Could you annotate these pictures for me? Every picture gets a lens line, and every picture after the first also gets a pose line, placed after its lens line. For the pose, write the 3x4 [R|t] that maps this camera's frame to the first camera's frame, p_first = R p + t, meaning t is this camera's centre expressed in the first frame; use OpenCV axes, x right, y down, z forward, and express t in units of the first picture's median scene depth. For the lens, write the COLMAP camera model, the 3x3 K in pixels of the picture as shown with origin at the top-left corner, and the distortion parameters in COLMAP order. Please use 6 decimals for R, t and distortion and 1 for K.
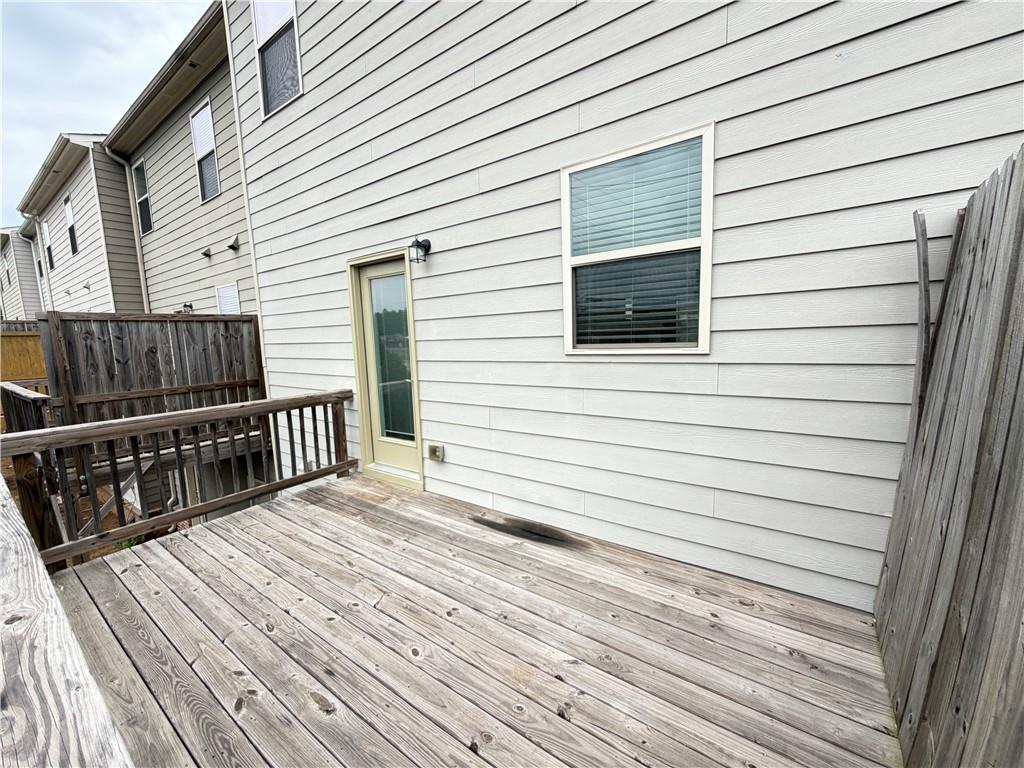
lens RADIAL K [[412.8, 0, 510.5], [0, 412.8, 386.3], [0, 0, 1]] dist [0.000470, 0.001202]
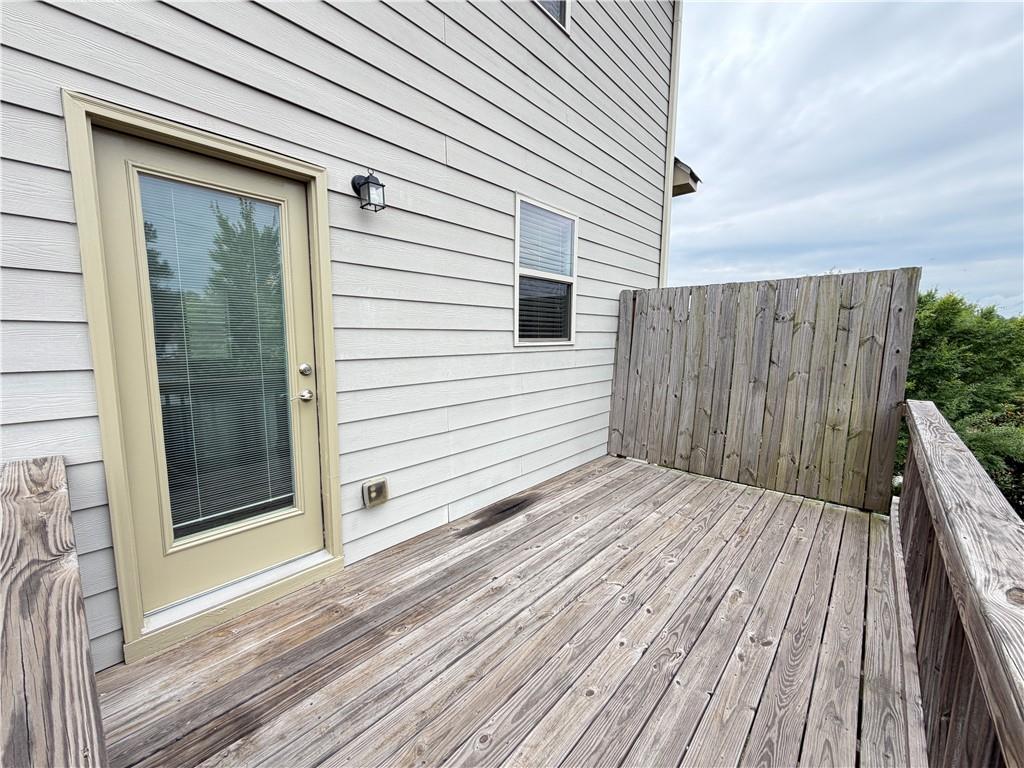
lens RADIAL K [[412.8, 0, 509.3], [0, 412.8, 385.0], [0, 0, 1]] dist [0.000470, 0.001202]
pose [[0.102857, -0.084038, 0.991140, -1.133227], [0.112766, 0.990986, 0.072322, -0.057315], [-0.988283, 0.104328, 0.111407, 0.948522]]
